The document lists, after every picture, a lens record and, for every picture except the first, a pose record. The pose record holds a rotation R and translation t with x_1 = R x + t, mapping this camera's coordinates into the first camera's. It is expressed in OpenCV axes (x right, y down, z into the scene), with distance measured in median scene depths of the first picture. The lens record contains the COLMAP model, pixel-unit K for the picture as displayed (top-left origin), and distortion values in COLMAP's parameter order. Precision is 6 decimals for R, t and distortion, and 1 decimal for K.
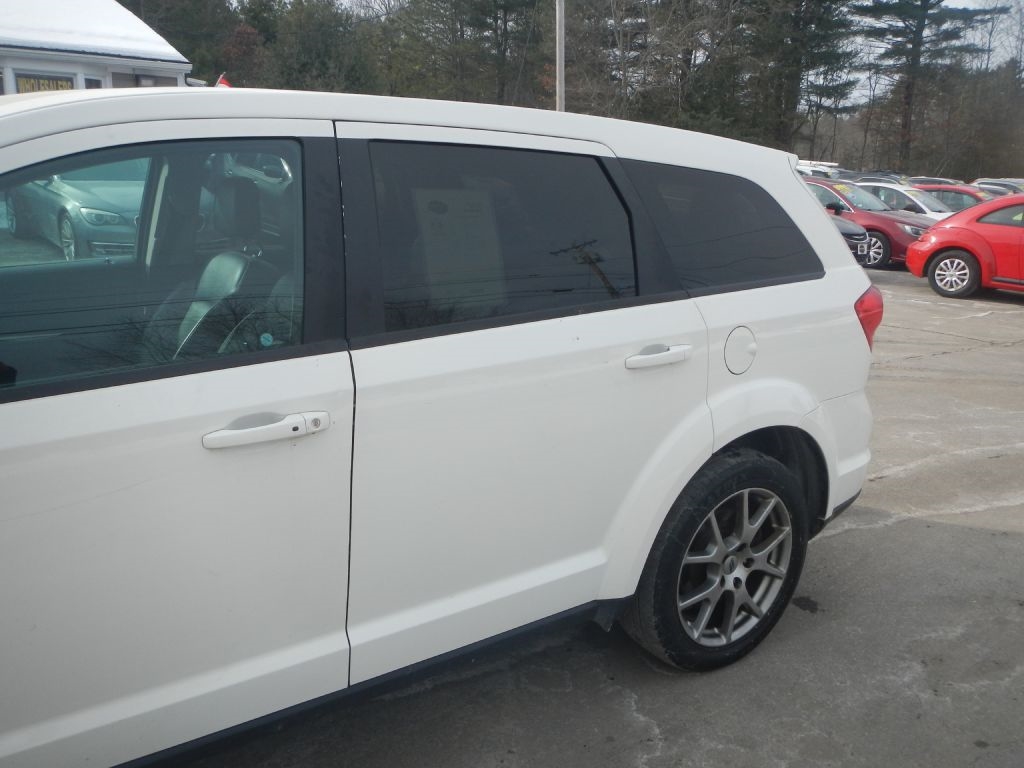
lens RADIAL K [[842.0, 0, 513.4], [0, 842.0, 386.5], [0, 0, 1]] dist [-0.001986, -0.001012]
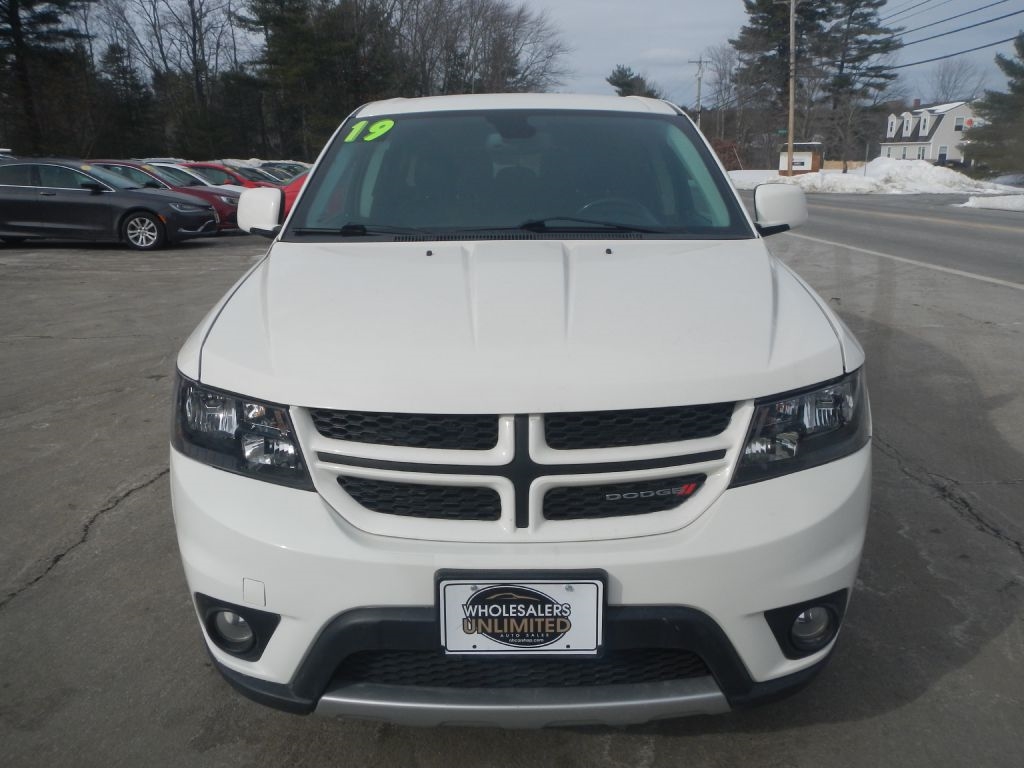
lens RADIAL K [[842.0, 0, 509.8], [0, 842.0, 389.5], [0, 0, 1]] dist [-0.001986, -0.001012]
pose [[0.571247, -0.254328, 0.780380, -0.112792], [0.237809, 0.961285, 0.139206, -0.001062], [-0.785572, 0.106060, 0.609613, 0.002966]]
